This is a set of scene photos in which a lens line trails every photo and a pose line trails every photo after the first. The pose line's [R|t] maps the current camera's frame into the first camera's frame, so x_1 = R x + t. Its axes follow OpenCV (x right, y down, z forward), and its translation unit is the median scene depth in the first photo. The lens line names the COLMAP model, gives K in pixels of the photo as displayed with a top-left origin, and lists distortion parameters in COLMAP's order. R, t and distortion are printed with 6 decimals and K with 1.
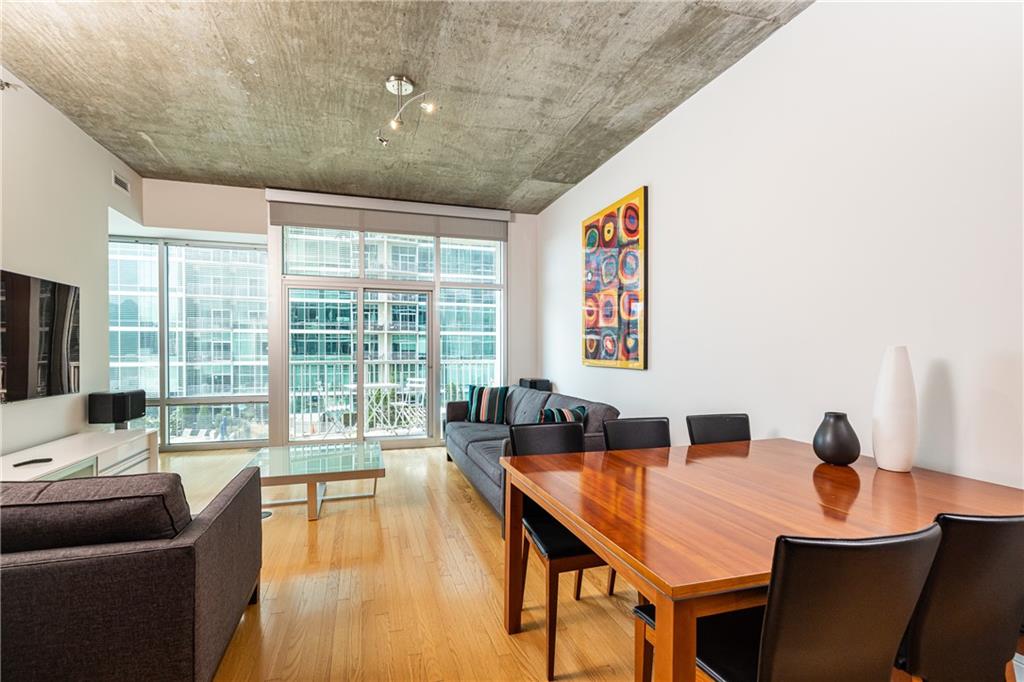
lens RADIAL K [[440.2, 0, 486.5], [0, 440.2, 354.6], [0, 0, 1]] dist [0.000792, -0.000002]
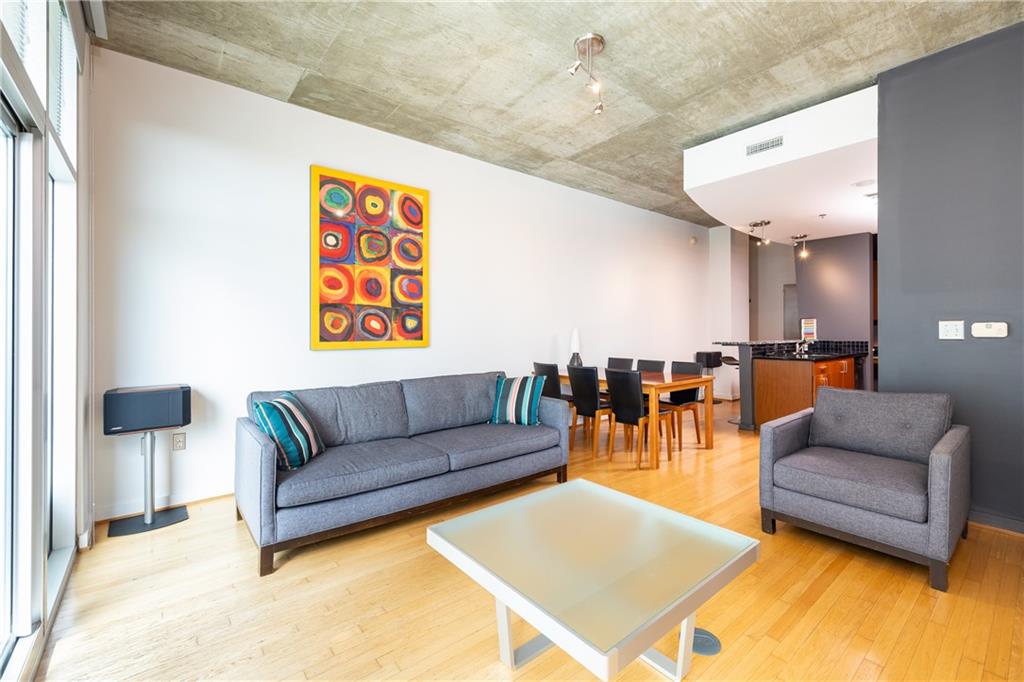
lens RADIAL K [[436.9, 0, 523.4], [0, 436.9, 329.7], [0, 0, 1]] dist [0.001860, 0.000509]
pose [[-0.409036, 0.000292, 0.912518, -0.667125], [0.010990, 0.999929, 0.004606, -0.011937], [-0.912452, 0.011913, -0.409010, 1.028262]]
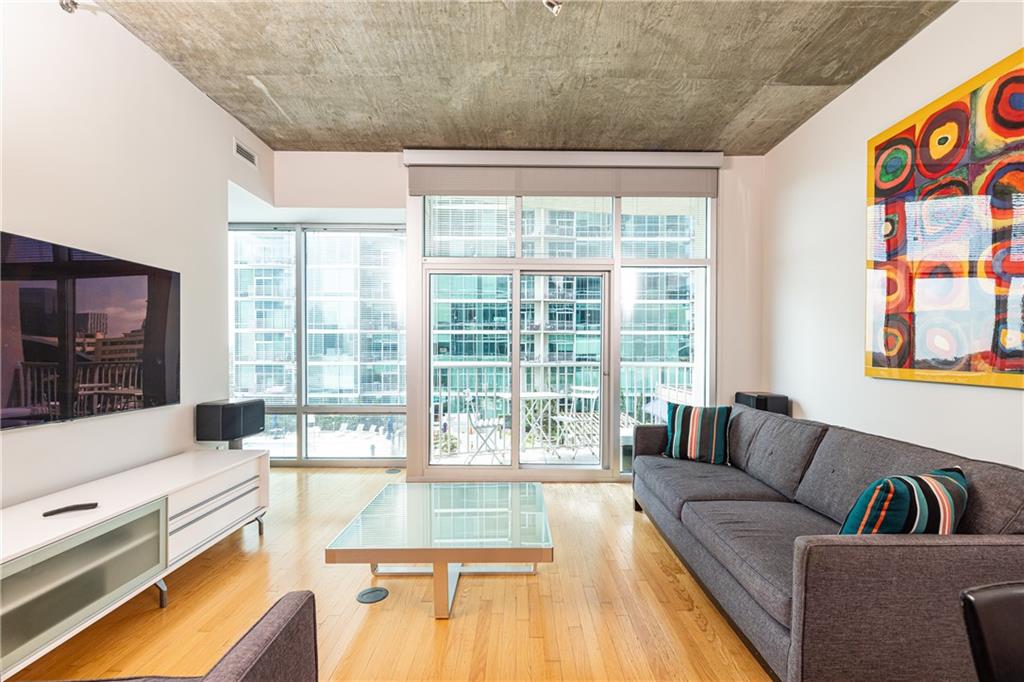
lens RADIAL K [[455.5, 0, 524.0], [0, 455.5, 356.9], [0, 0, 1]] dist [0.000982, 0.000346]
pose [[0.965575, 0.005568, -0.260064, -0.079276], [-0.004721, 0.999981, 0.003881, -0.004109], [0.260081, -0.002519, 0.965584, 0.281992]]
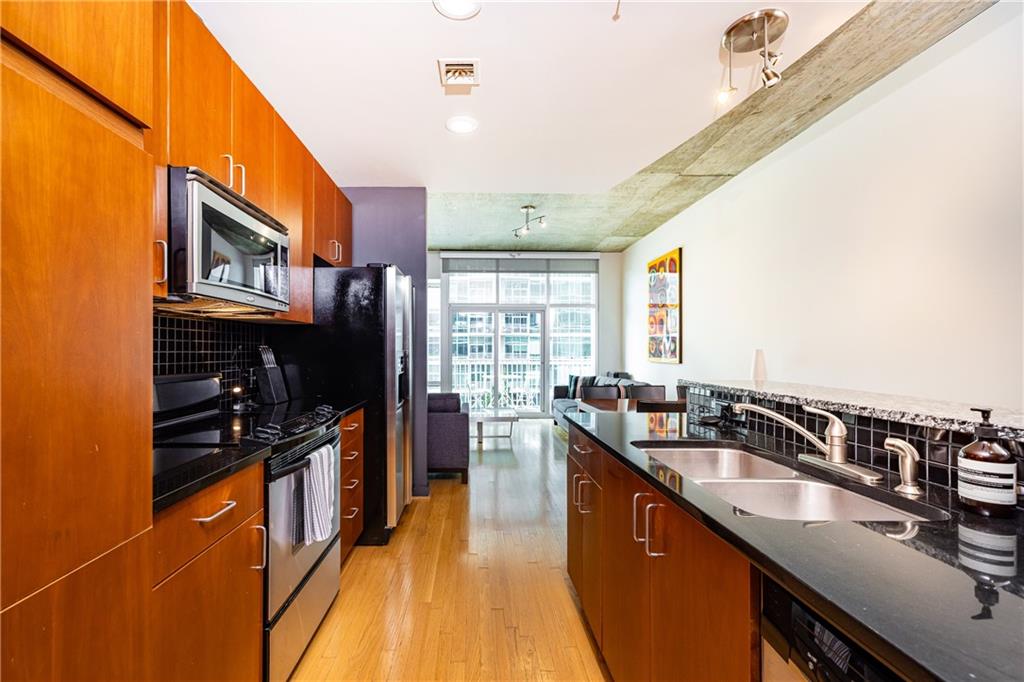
lens RADIAL K [[451.1, 0, 477.8], [0, 451.1, 346.6], [0, 0, 1]] dist [0.000733, -0.000202]
pose [[0.964771, -0.002145, -0.263083, 0.070667], [-0.003373, 0.999784, -0.020520, 0.007409], [0.263070, 0.020685, 0.964555, -0.612966]]
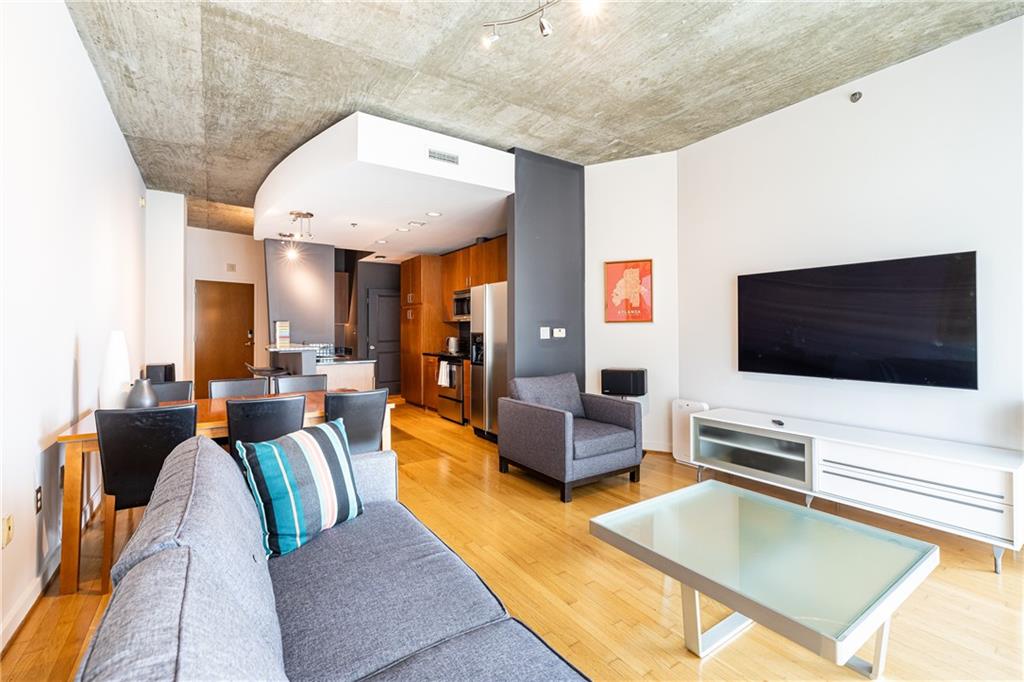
lens RADIAL K [[441.6, 0, 514.8], [0, 441.6, 327.7], [0, 0, 1]] dist [0.001141, 0.000175]
pose [[-0.947969, -0.001187, -0.318361, 0.058662], [-0.001751, 0.999997, 0.001486, -0.015570], [0.318358, 0.001967, -0.947968, 1.142488]]
